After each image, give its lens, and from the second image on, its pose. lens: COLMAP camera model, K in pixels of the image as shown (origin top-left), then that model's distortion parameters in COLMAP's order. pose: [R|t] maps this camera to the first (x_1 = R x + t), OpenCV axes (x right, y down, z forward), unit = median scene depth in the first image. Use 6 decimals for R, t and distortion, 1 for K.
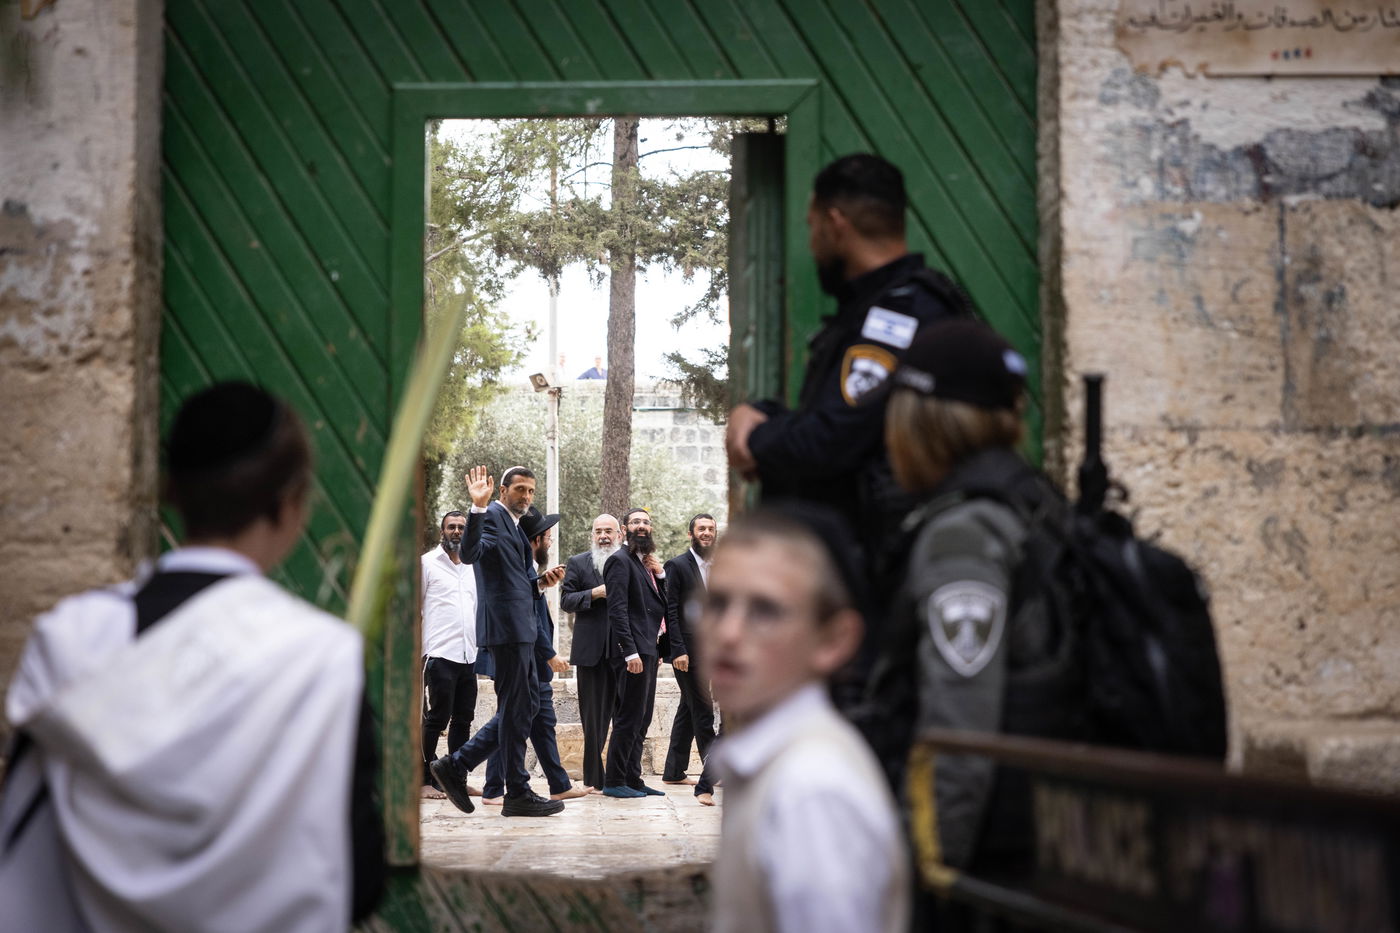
lens RADIAL K [[2817.4, 0, 700.2], [0, 2817.4, 466.2], [0, 0, 1]] dist [0.045686, 0.000000]
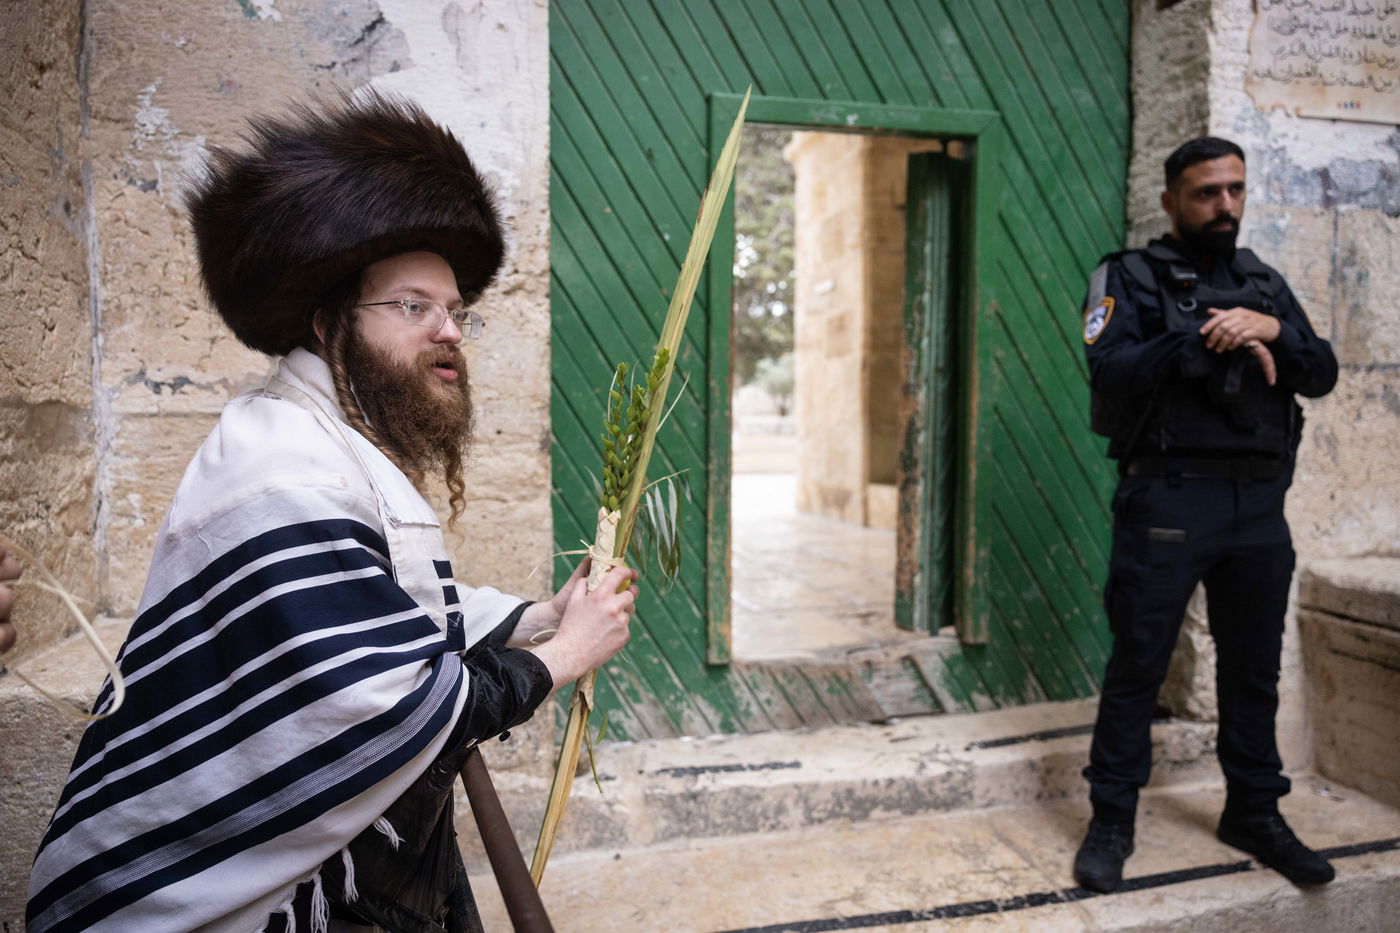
lens RADIAL K [[942.1, 0, 700.6], [0, 942.1, 469.0], [0, 0, 1]] dist [0.009034, 0.000524]
pose [[0.980005, -0.004291, 0.198928, -0.215264], [-0.020525, 0.992254, 0.122520, -0.013278], [-0.197913, -0.124153, 0.972325, 0.571655]]
